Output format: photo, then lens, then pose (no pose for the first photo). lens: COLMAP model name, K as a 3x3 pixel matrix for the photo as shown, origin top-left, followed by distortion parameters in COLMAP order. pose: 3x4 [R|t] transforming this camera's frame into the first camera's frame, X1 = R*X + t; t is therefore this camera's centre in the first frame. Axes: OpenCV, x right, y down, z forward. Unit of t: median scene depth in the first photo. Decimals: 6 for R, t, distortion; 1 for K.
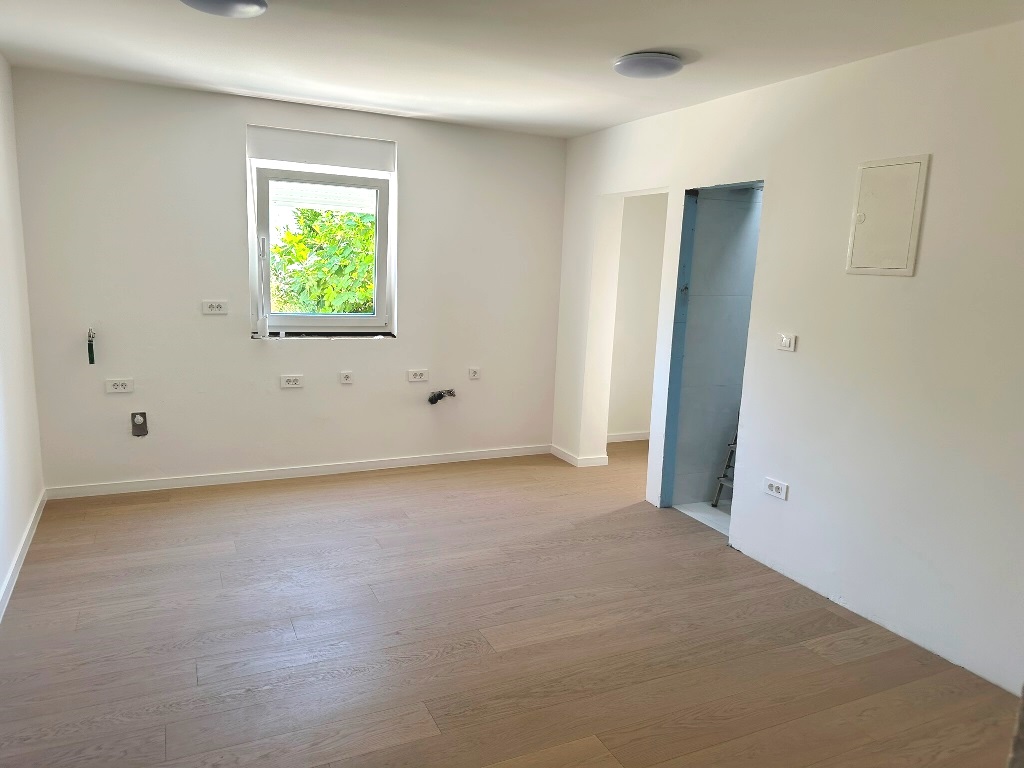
lens RADIAL K [[727.7, 0, 528.8], [0, 727.7, 388.4], [0, 0, 1]] dist [0.059464, -0.049156]
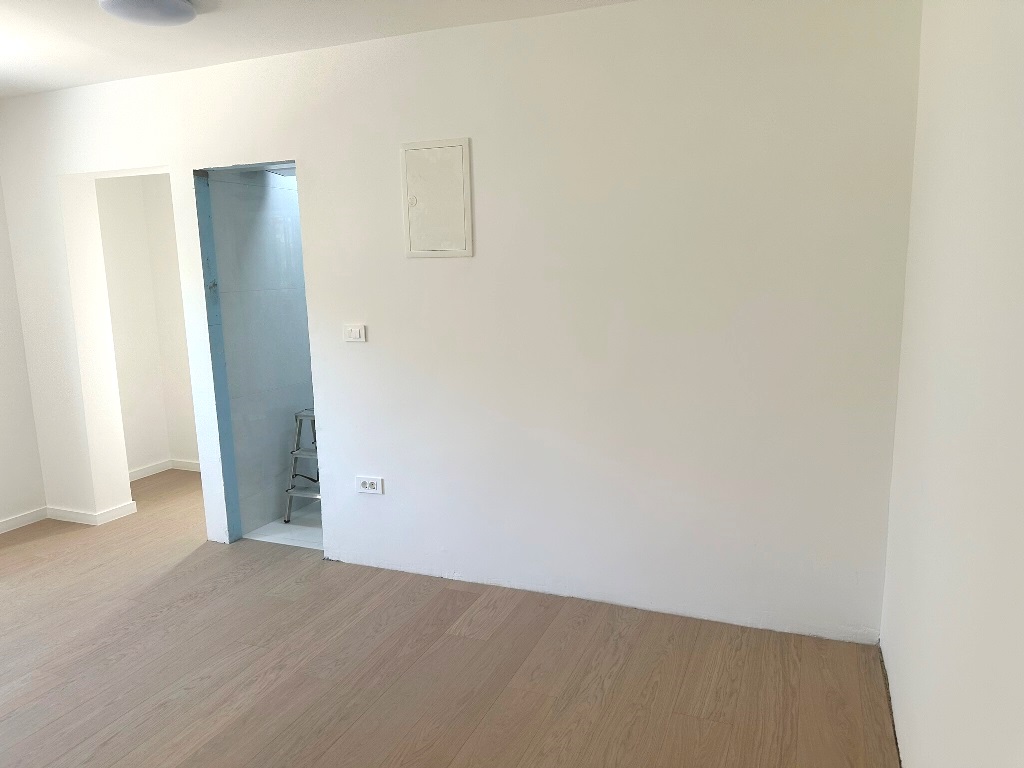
lens RADIAL K [[727.7, 0, 514.6], [0, 727.7, 384.1], [0, 0, 1]] dist [0.059464, -0.049156]
pose [[0.751495, -0.168286, 0.637914, -0.099726], [0.167776, 0.983879, 0.061906, -0.019102], [-0.638049, 0.060505, 0.767615, 0.133062]]
